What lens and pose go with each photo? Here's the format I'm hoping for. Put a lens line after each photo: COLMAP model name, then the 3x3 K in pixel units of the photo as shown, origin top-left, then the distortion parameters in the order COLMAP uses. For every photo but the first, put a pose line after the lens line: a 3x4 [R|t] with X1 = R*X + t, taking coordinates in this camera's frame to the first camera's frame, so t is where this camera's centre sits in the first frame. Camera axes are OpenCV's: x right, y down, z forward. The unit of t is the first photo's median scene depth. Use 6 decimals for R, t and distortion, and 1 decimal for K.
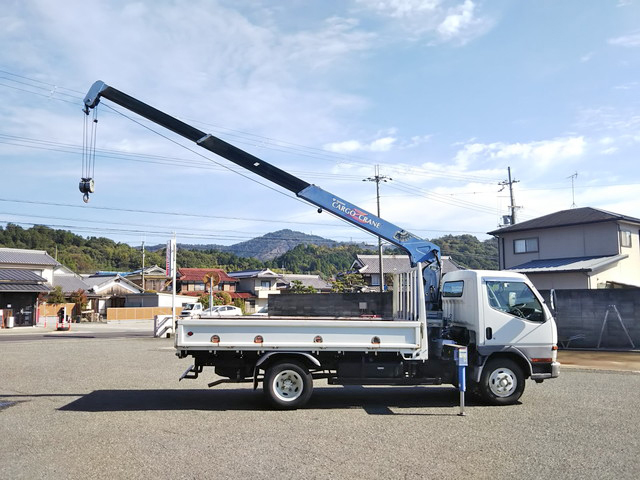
lens RADIAL K [[545.1, 0, 320.0], [0, 545.1, 240.0], [0, 0, 1]] dist [-0.038777, 0.002469]
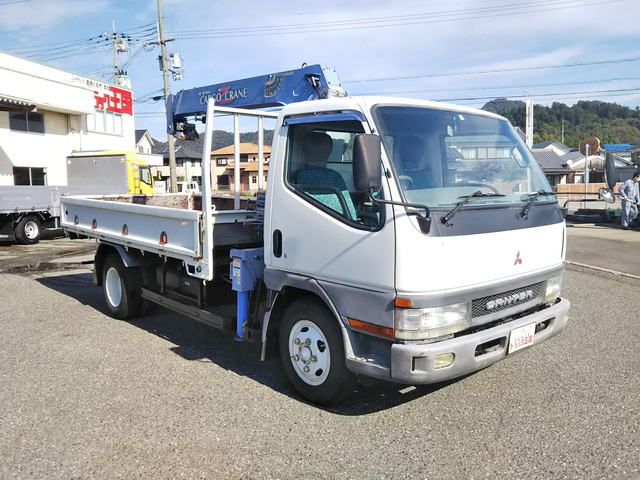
lens RADIAL K [[545.1, 0, 320.0], [0, 545.1, 240.0], [0, 0, 1]] dist [-0.038777, 0.002469]
pose [[0.586882, 0.077235, -0.805981, 0.457055], [0.107105, 0.979287, 0.171832, 0.066160], [0.802557, -0.187170, 0.566453, 0.522906]]
